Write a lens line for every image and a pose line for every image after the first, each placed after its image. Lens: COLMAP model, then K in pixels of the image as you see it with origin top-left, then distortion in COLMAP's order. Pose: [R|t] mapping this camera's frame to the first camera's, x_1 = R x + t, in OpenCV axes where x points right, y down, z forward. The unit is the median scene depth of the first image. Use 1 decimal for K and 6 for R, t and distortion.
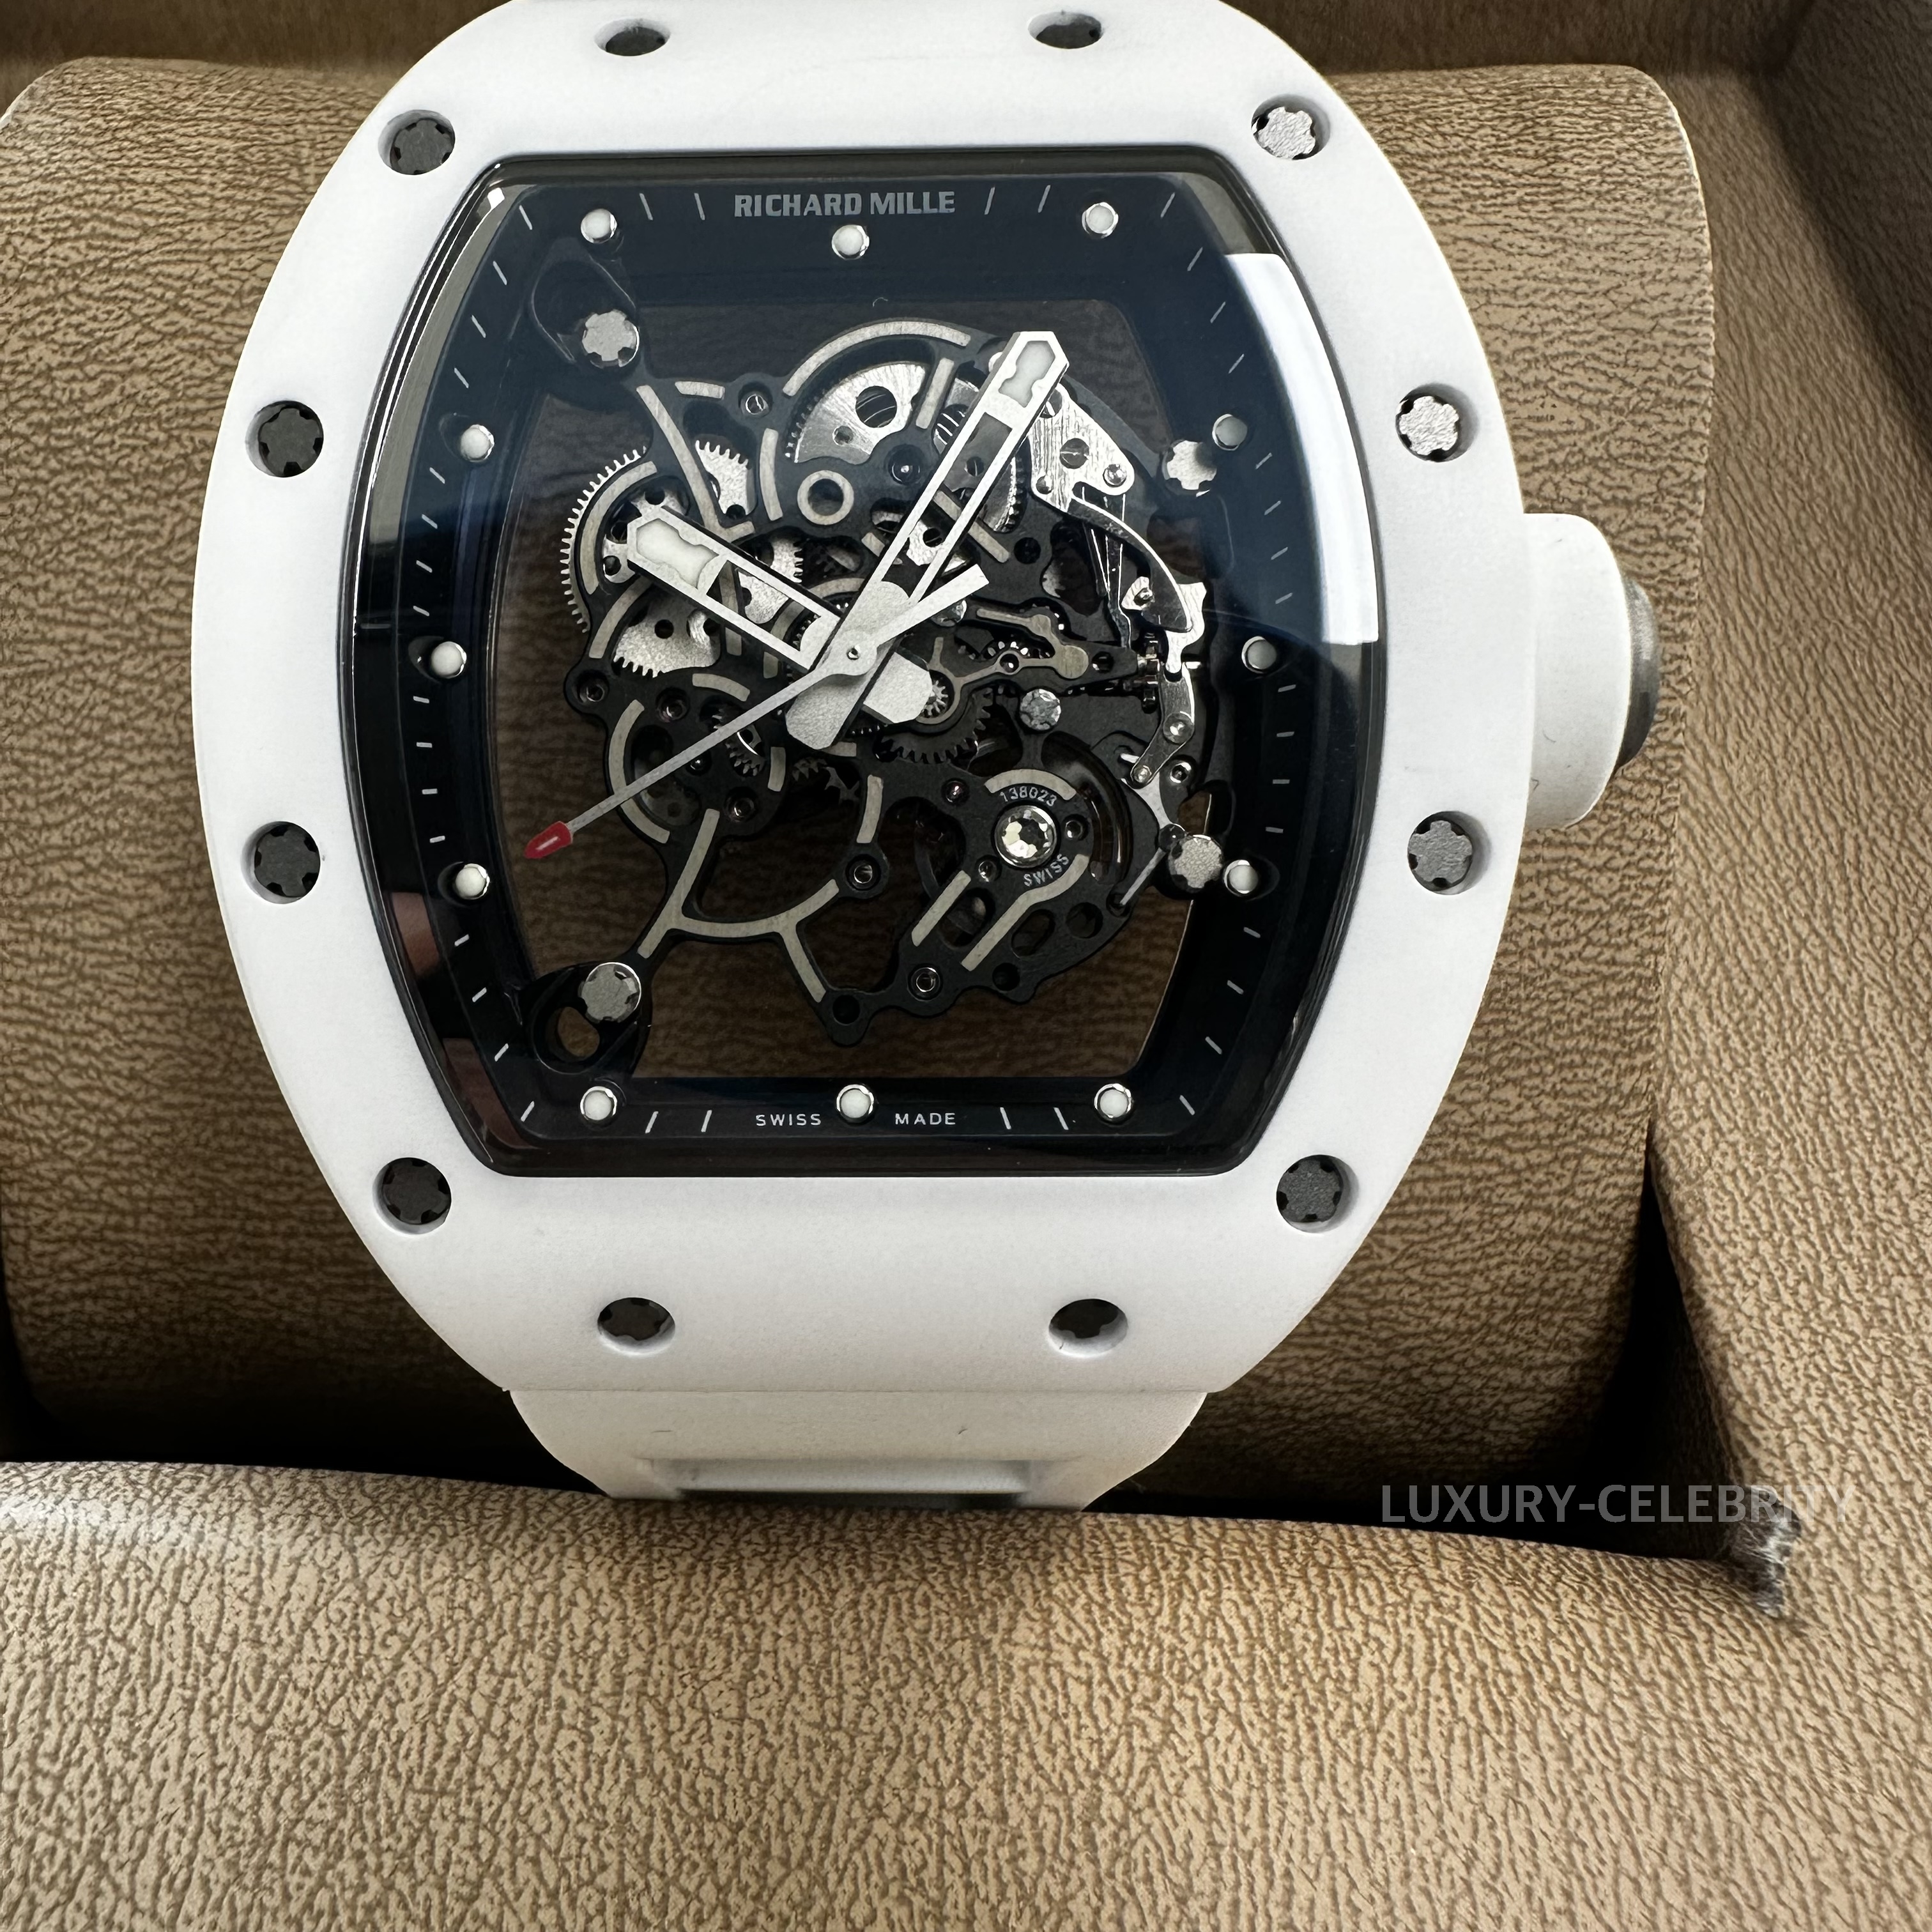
lens RADIAL K [[1849.1, 0, 773.6], [0, 1849.1, 861.5], [0, 0, 1]] dist [-0.012230, 0.000000]
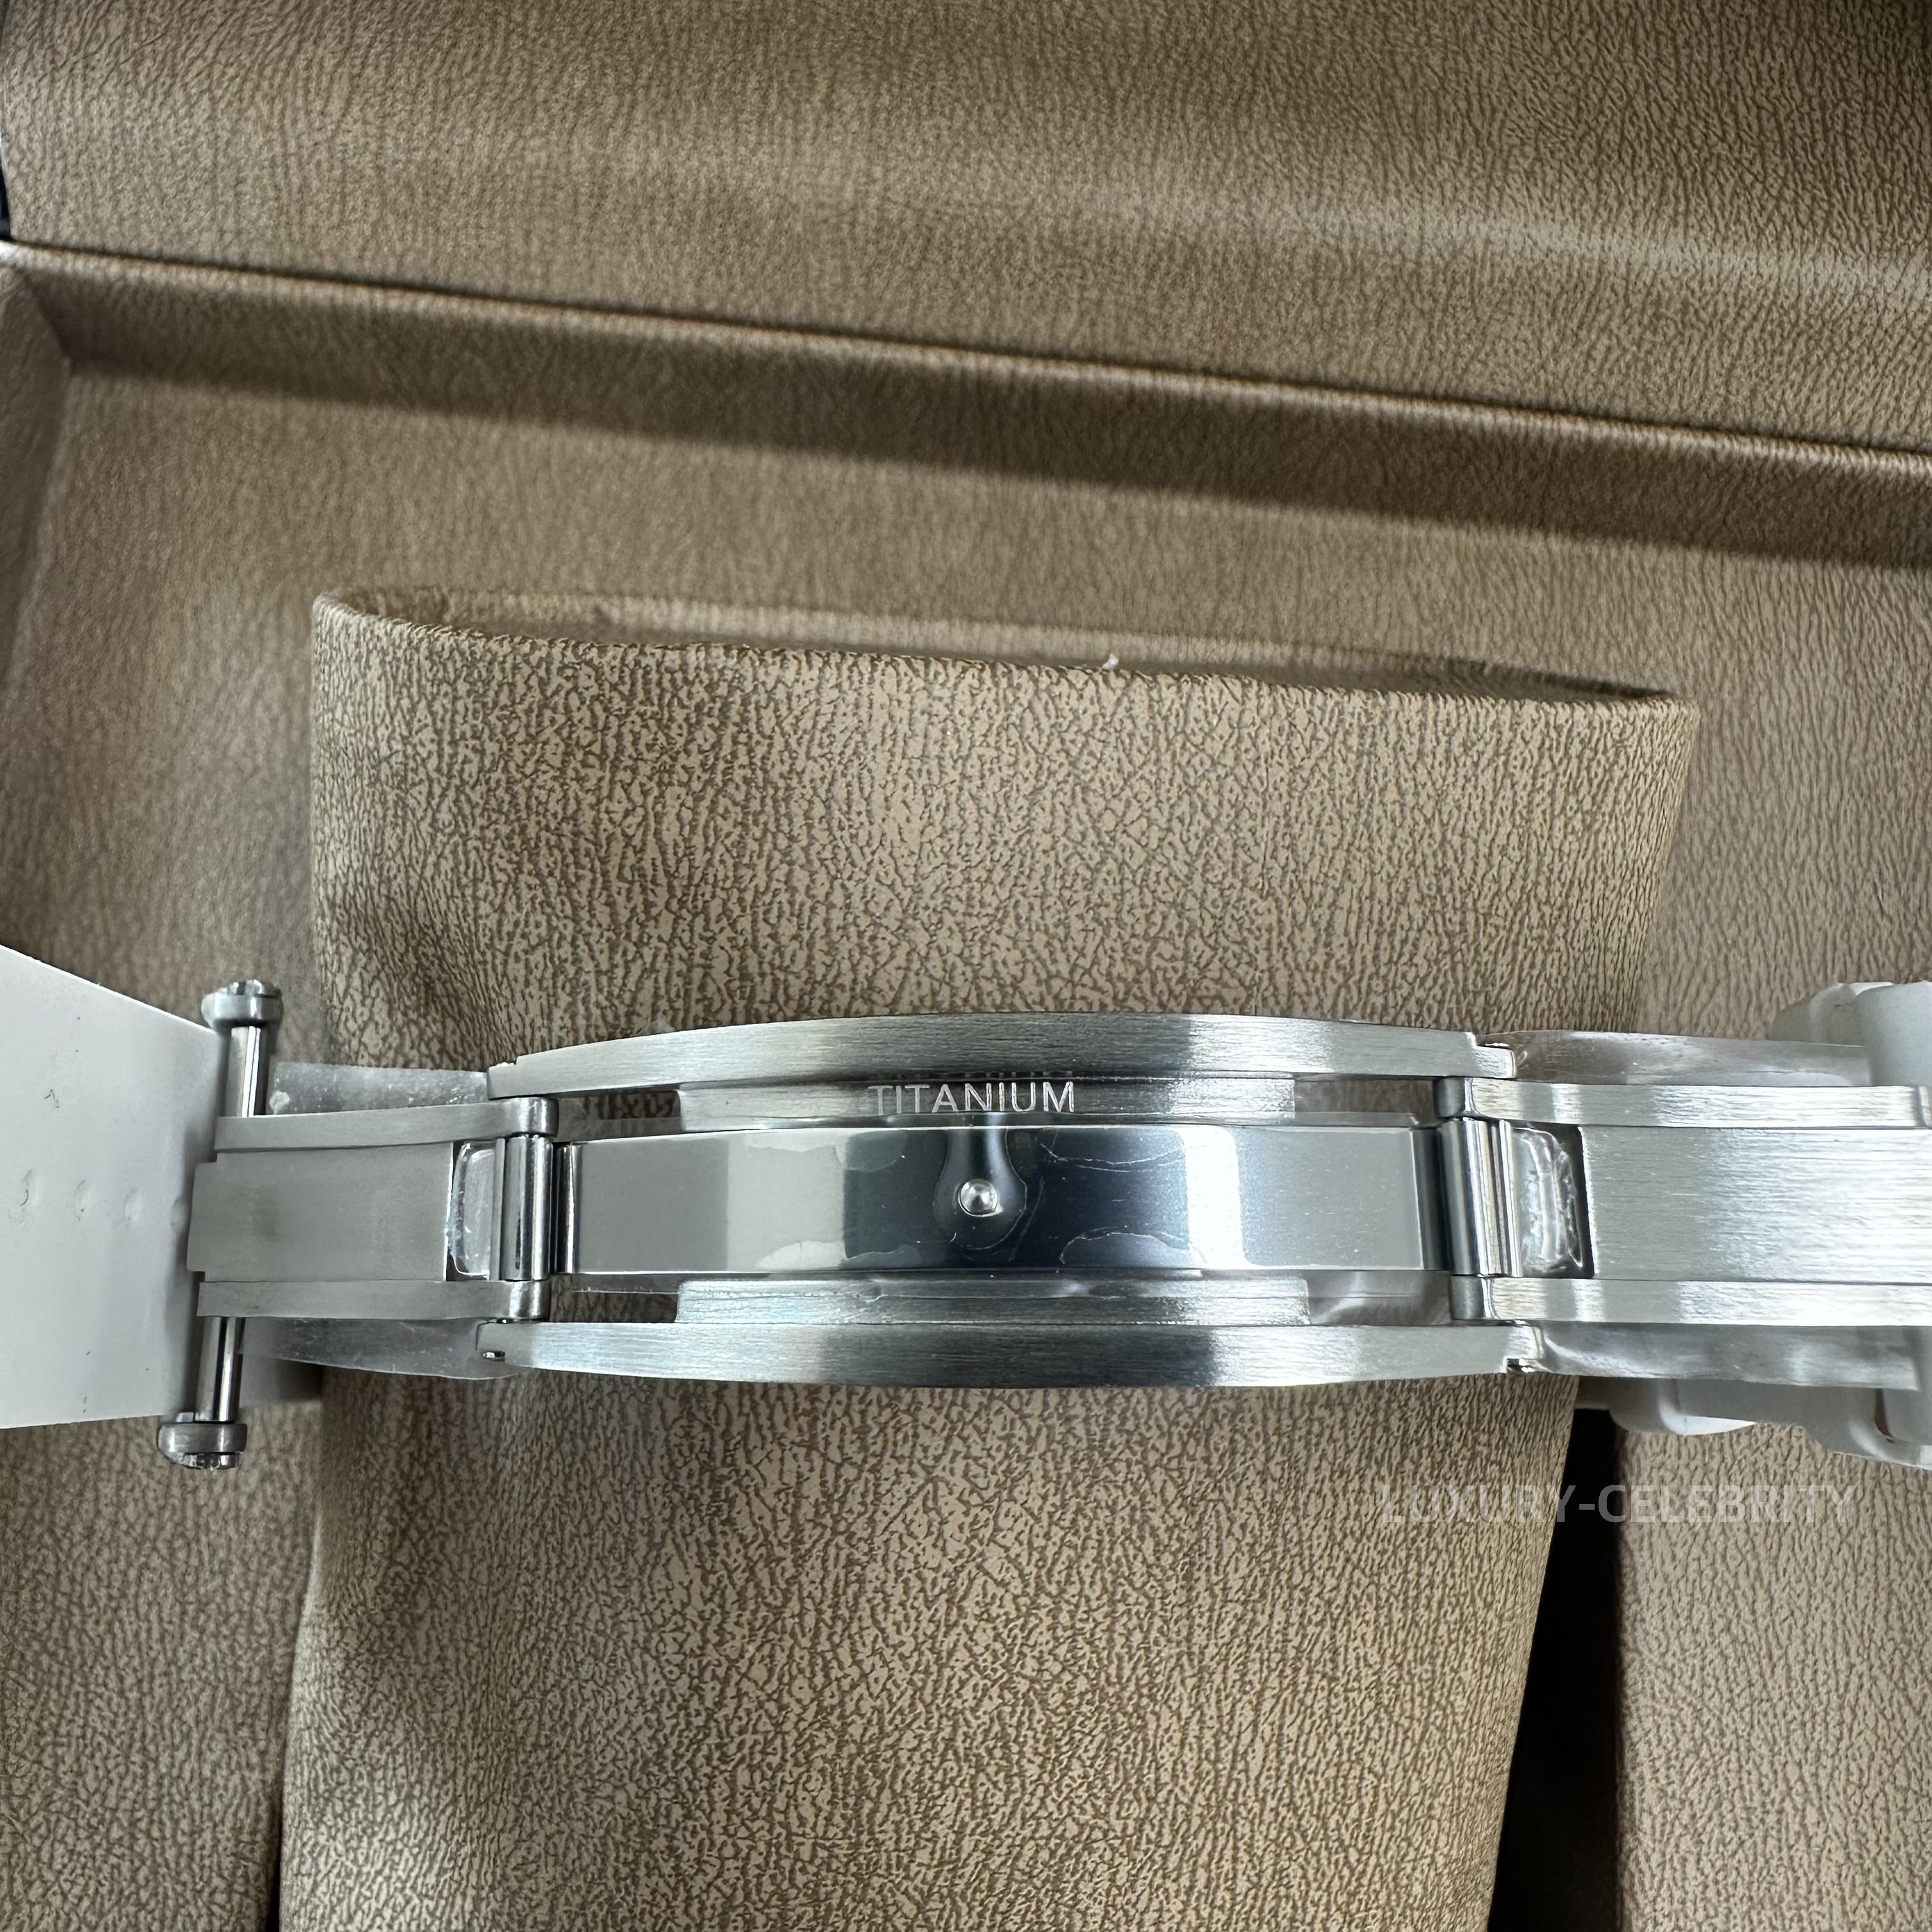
lens RADIAL K [[1849.1, 0, 771.2], [0, 1849.1, 861.8], [0, 0, 1]] dist [-0.012230, 0.000000]
pose [[0.997852, 0.061895, 0.021437, -0.235823], [-0.065328, 0.916515, 0.394629, -1.237612], [0.004779, -0.395182, 0.918590, 0.150054]]
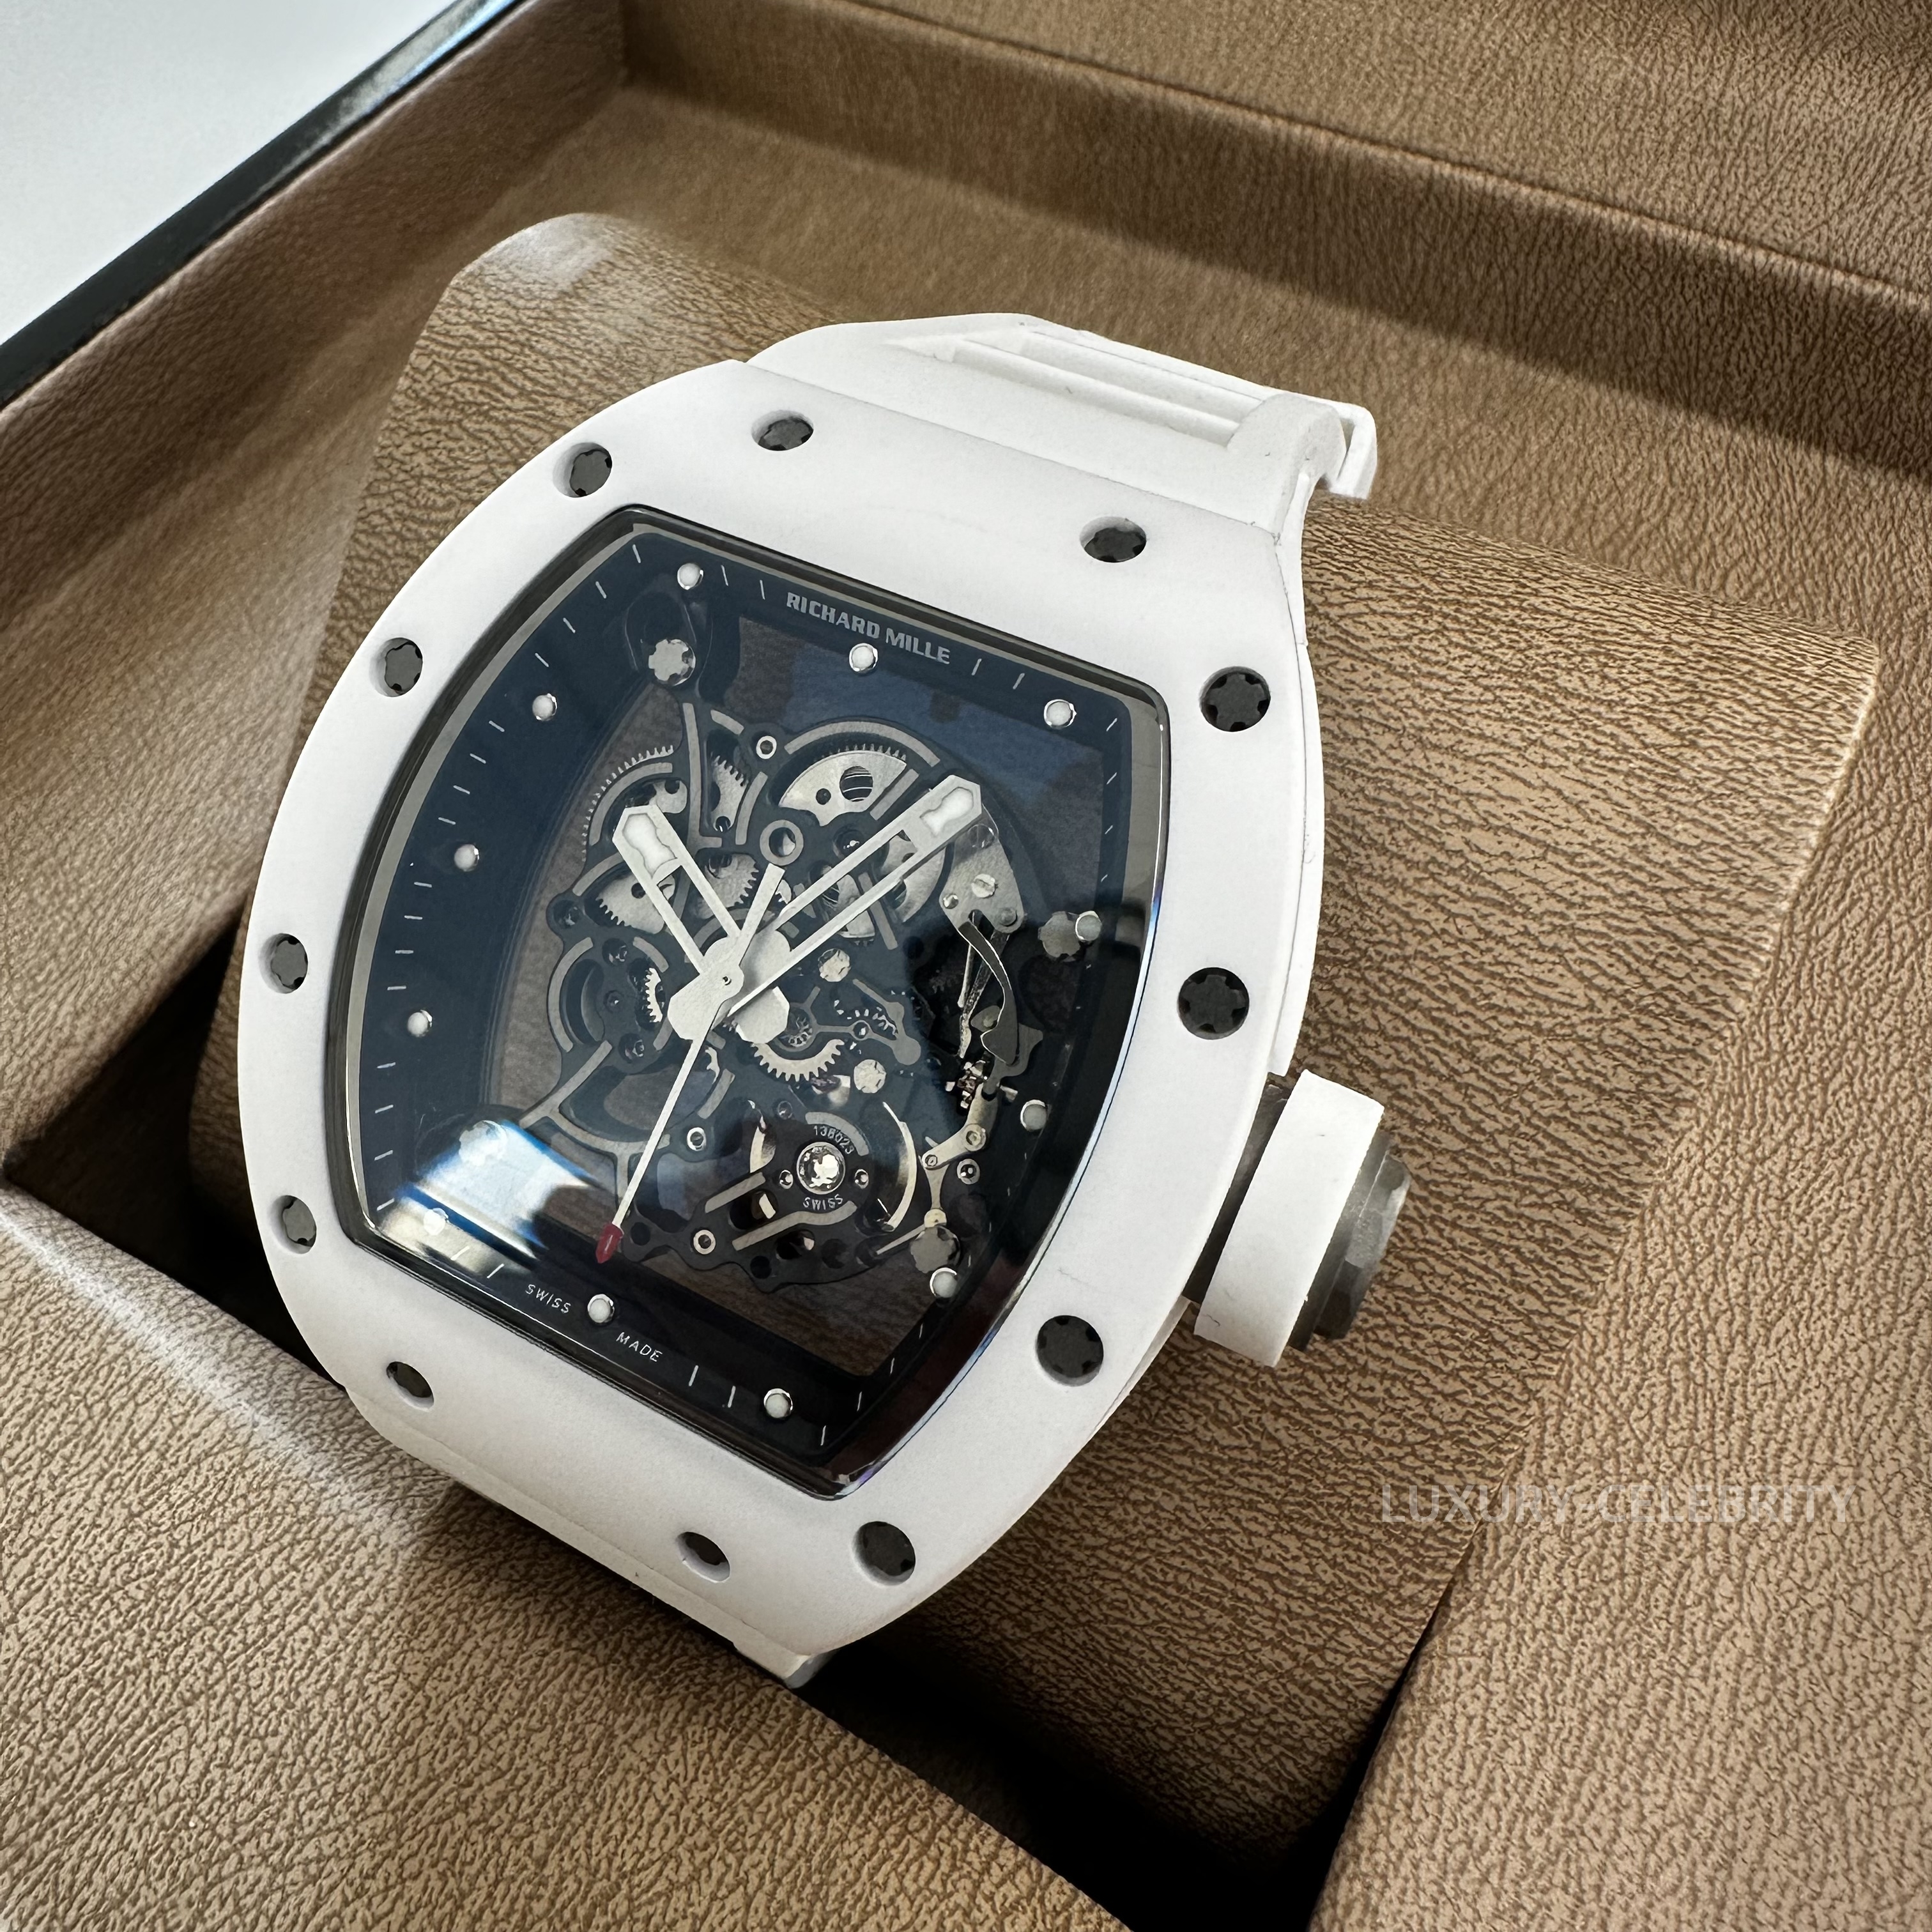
lens RADIAL K [[1849.1, 0, 767.7], [0, 1849.1, 863.2], [0, 0, 1]] dist [-0.012230, 0.000000]
pose [[0.871054, 0.372824, -0.319791, 0.384764], [-0.354394, 0.927825, 0.116384, -0.301334], [0.340101, 0.011955, 0.940313, -0.133474]]
